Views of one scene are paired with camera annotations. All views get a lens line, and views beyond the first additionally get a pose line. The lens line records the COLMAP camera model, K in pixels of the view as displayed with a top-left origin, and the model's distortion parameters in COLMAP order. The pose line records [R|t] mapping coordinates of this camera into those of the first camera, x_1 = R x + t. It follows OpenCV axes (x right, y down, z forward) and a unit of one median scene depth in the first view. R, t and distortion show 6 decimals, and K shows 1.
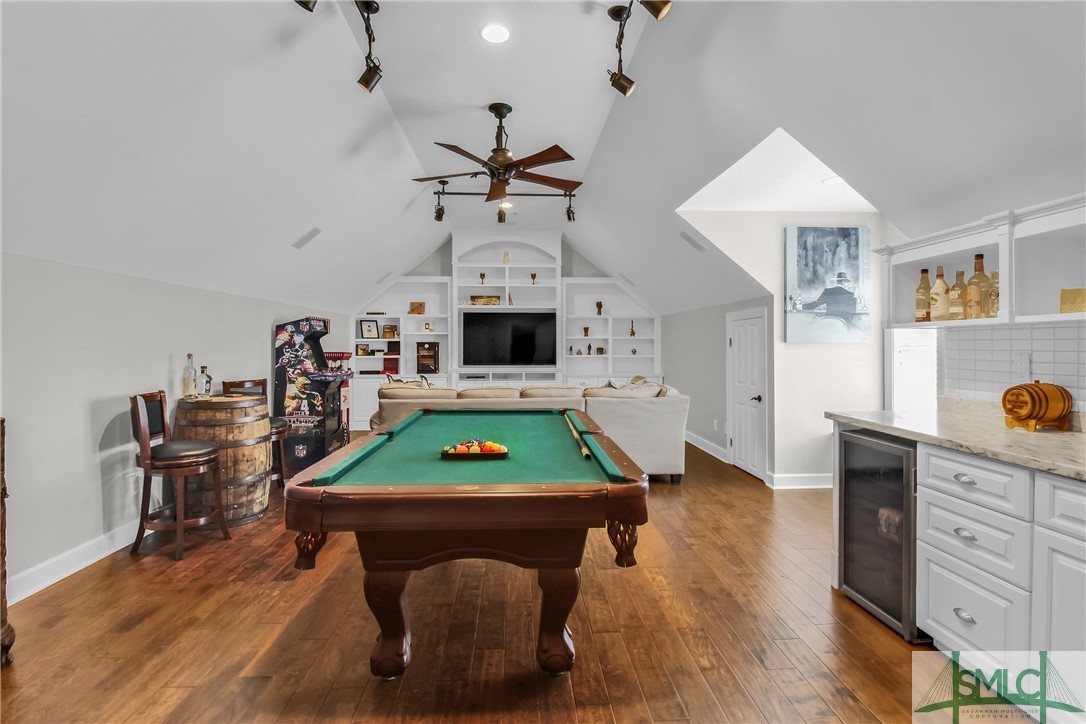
lens RADIAL K [[539.4, 0, 544.1], [0, 539.4, 346.7], [0, 0, 1]] dist [-0.005673, -0.009829]
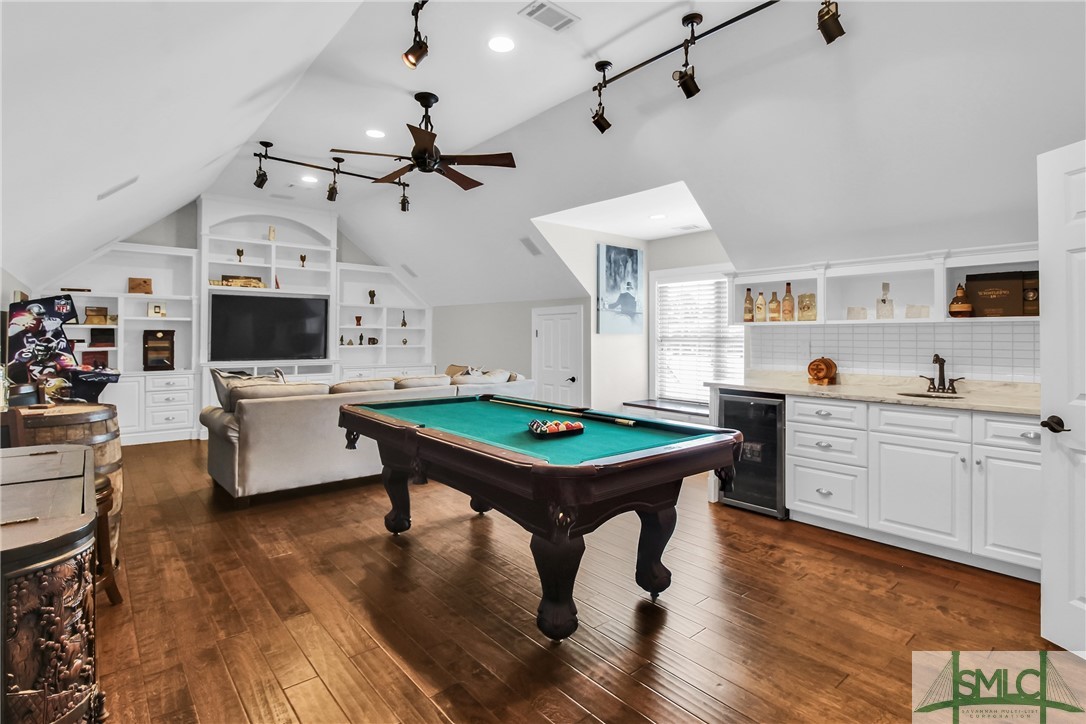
lens RADIAL K [[539.4, 0, 548.3], [0, 539.4, 329.2], [0, 0, 1]] dist [-0.005673, -0.009829]
pose [[0.792693, 0.012486, 0.609494, -0.348038], [-0.003420, 0.999866, -0.016034, 0.001416], [-0.609612, 0.010625, 0.792629, 0.051412]]
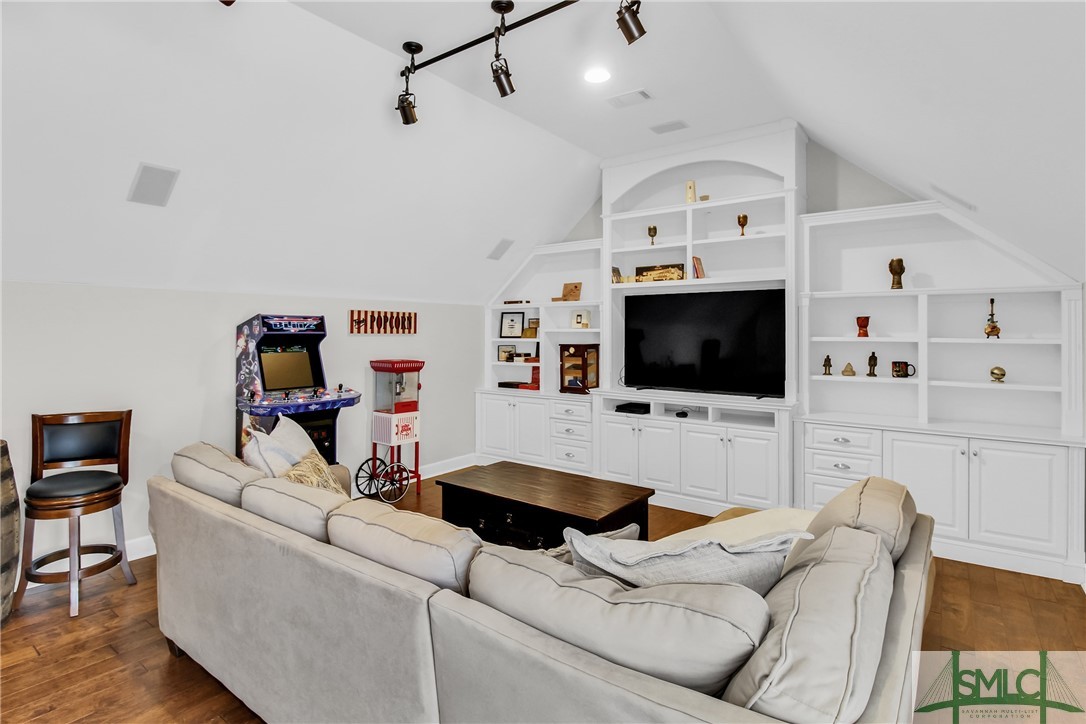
lens RADIAL K [[539.4, 0, 540.2], [0, 539.4, 327.7], [0, 0, 1]] dist [-0.005673, -0.009829]
pose [[0.762716, -0.002839, -0.646727, 0.240891], [-0.004625, 0.999941, -0.009844, -0.030728], [0.646716, 0.010500, 0.762658, 0.685311]]
